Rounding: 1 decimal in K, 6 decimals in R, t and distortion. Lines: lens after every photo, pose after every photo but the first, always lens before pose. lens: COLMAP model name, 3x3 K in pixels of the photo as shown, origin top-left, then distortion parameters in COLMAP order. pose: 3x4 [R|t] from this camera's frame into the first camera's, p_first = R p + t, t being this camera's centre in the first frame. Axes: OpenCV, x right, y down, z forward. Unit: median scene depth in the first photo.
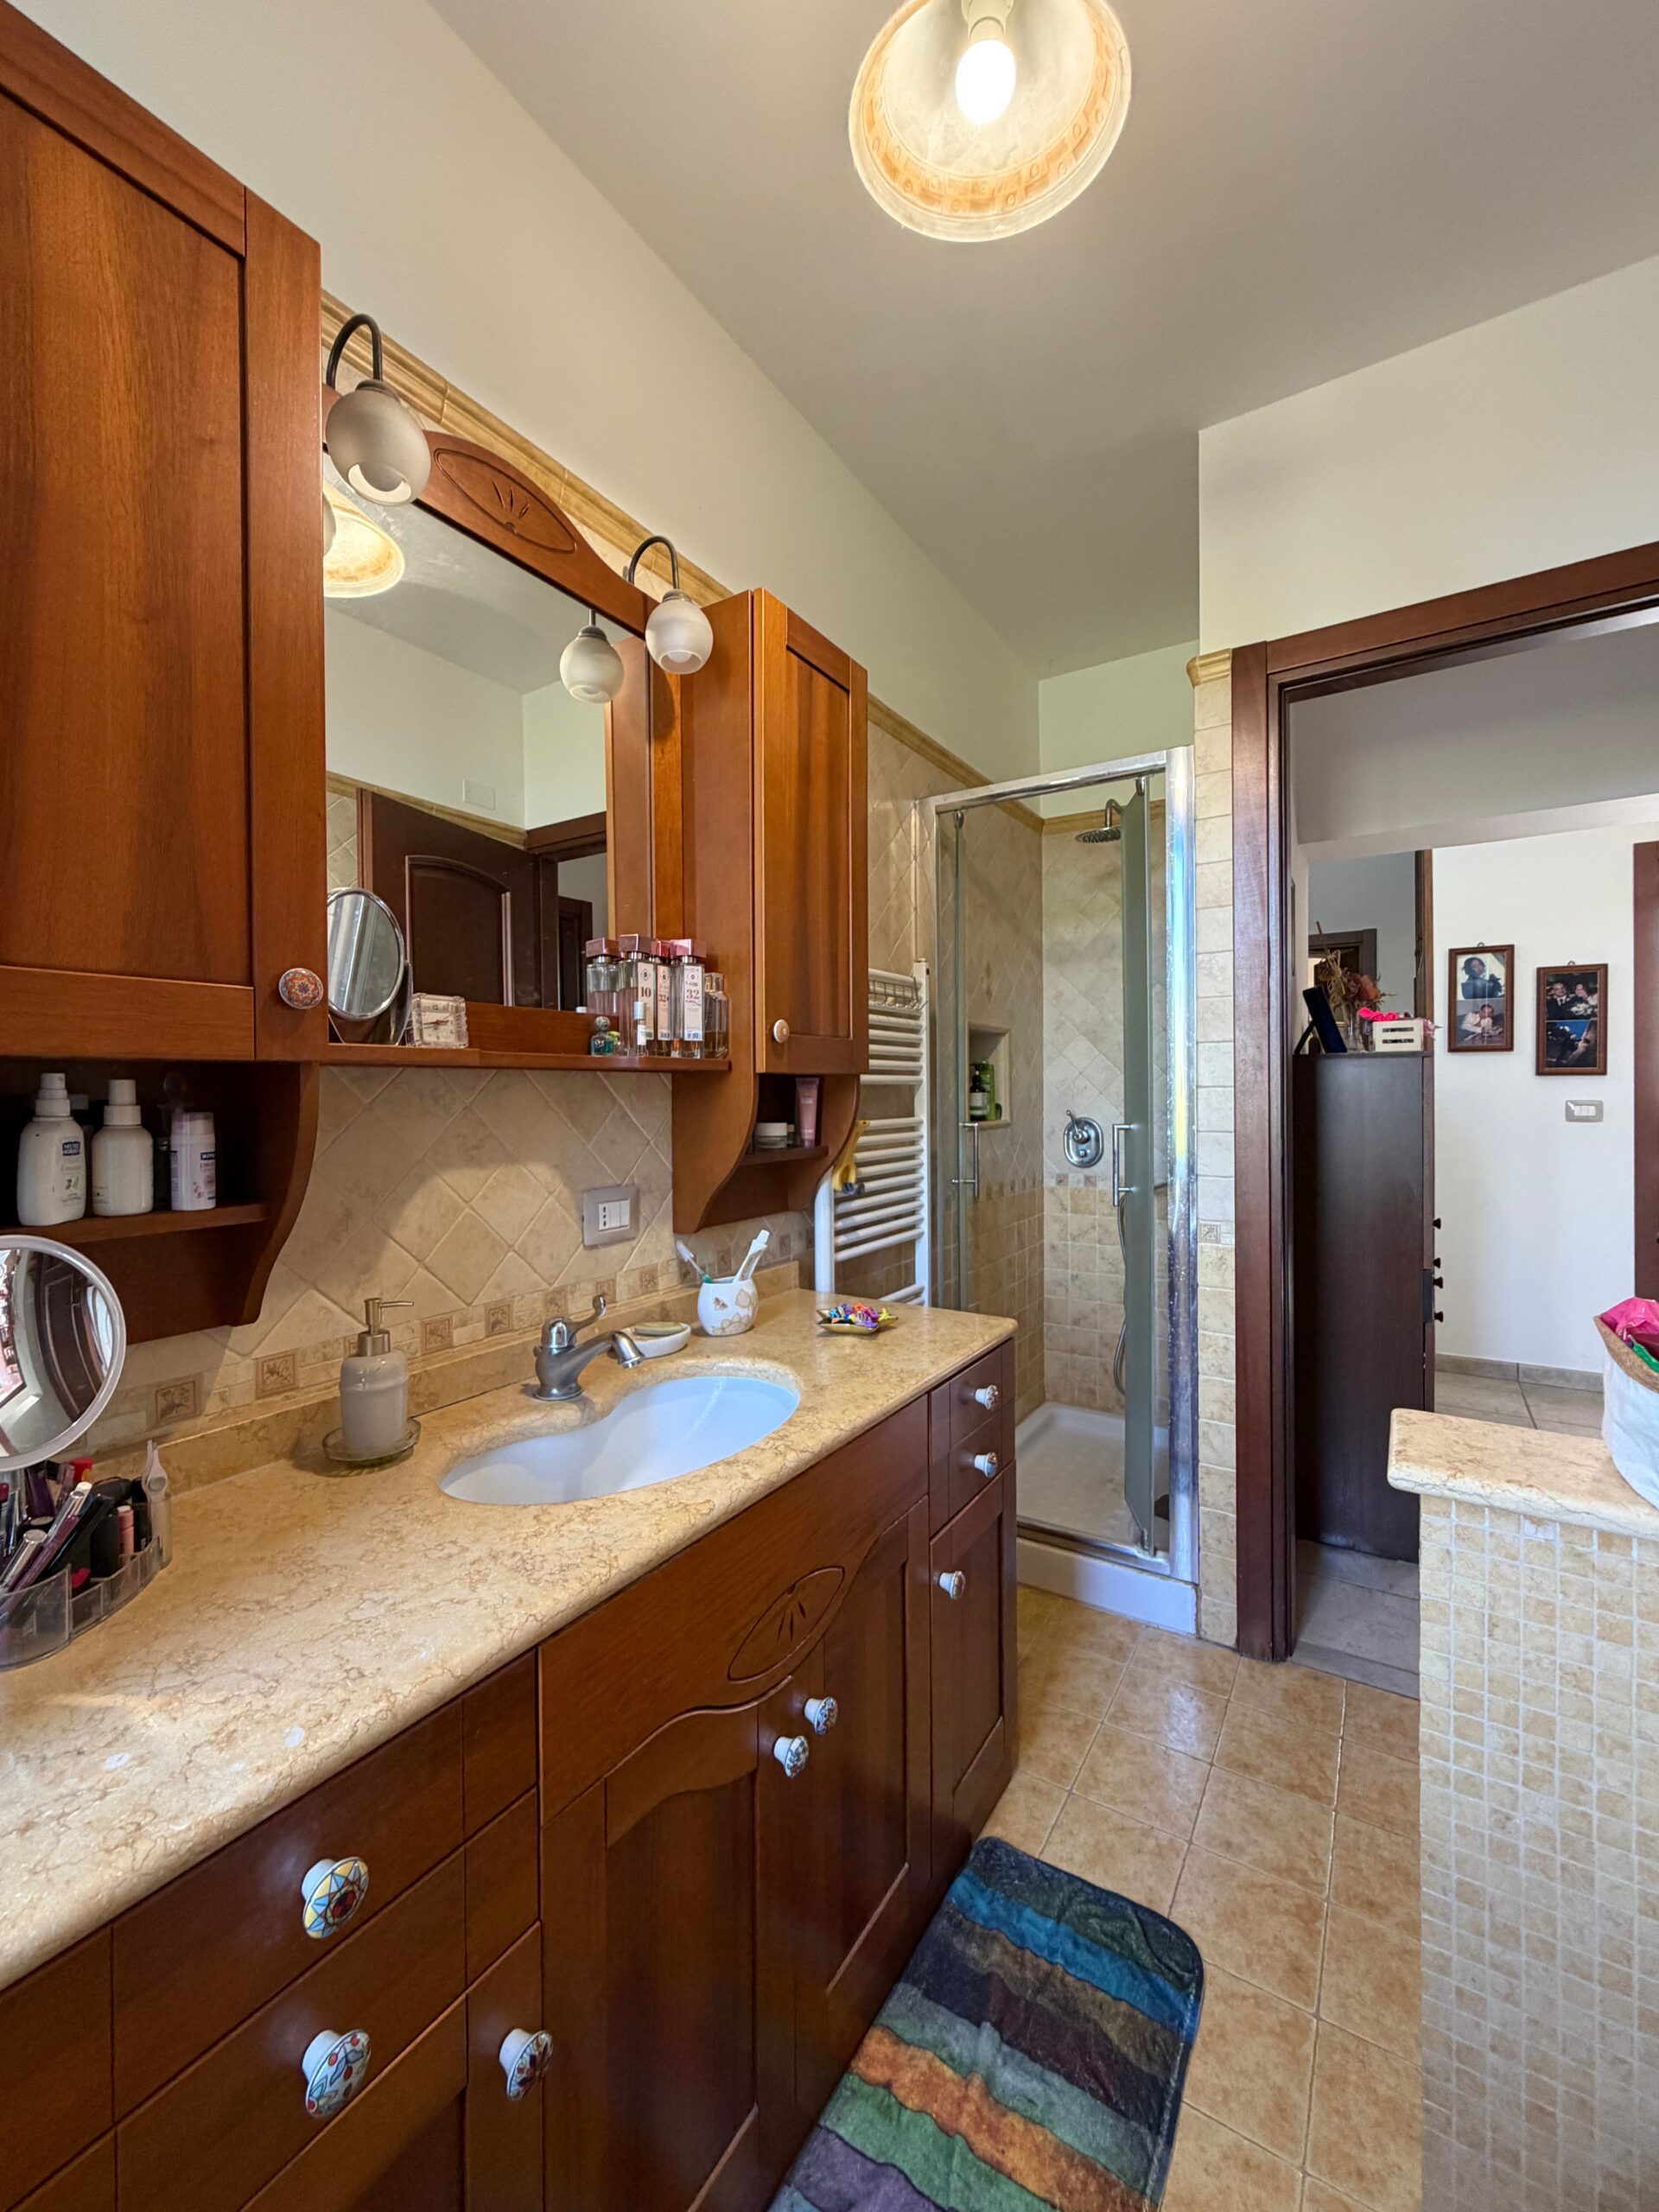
lens RADIAL K [[891.4, 0, 826.9], [0, 891.4, 1090.5], [0, 0, 1]] dist [0.001631, -0.000679]
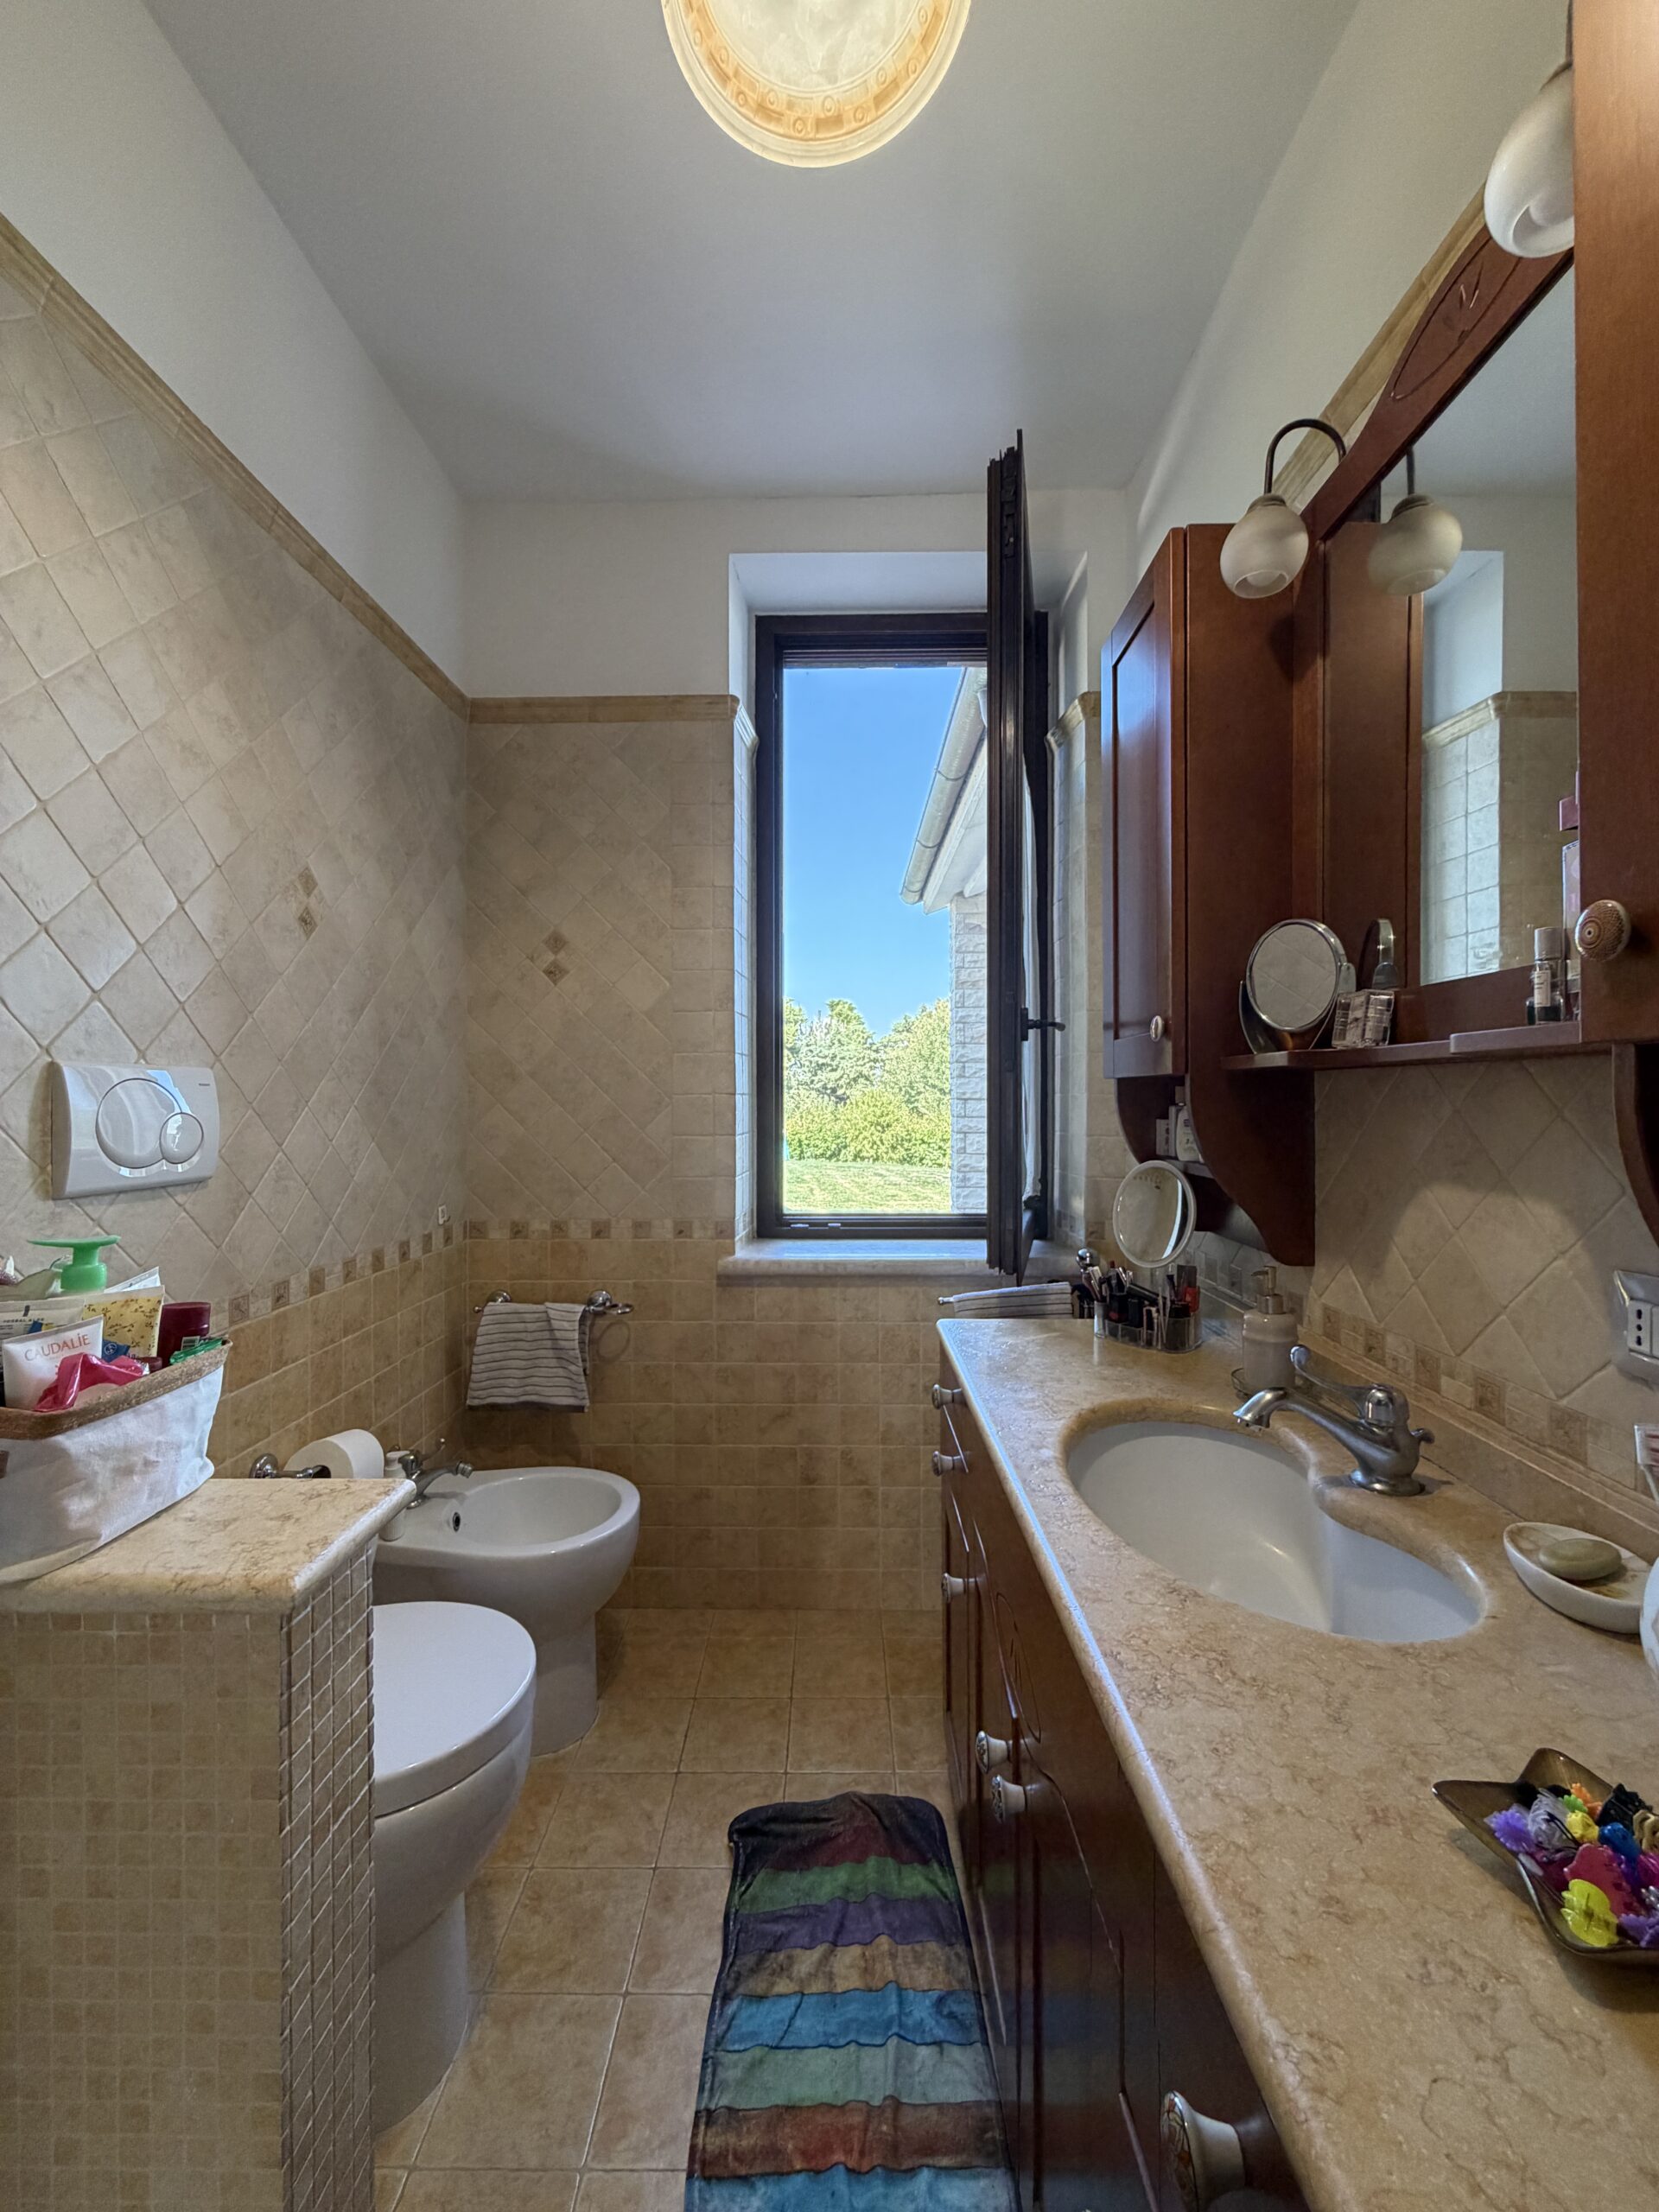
lens RADIAL K [[891.4, 0, 830.3], [0, 891.4, 1108.8], [0, 0, 1]] dist [0.001631, -0.000679]
pose [[-0.847267, 0.012792, -0.531014, 0.511300], [0.007014, 0.999892, 0.012896, 0.002003], [0.531122, 0.007202, -0.847265, 1.394447]]
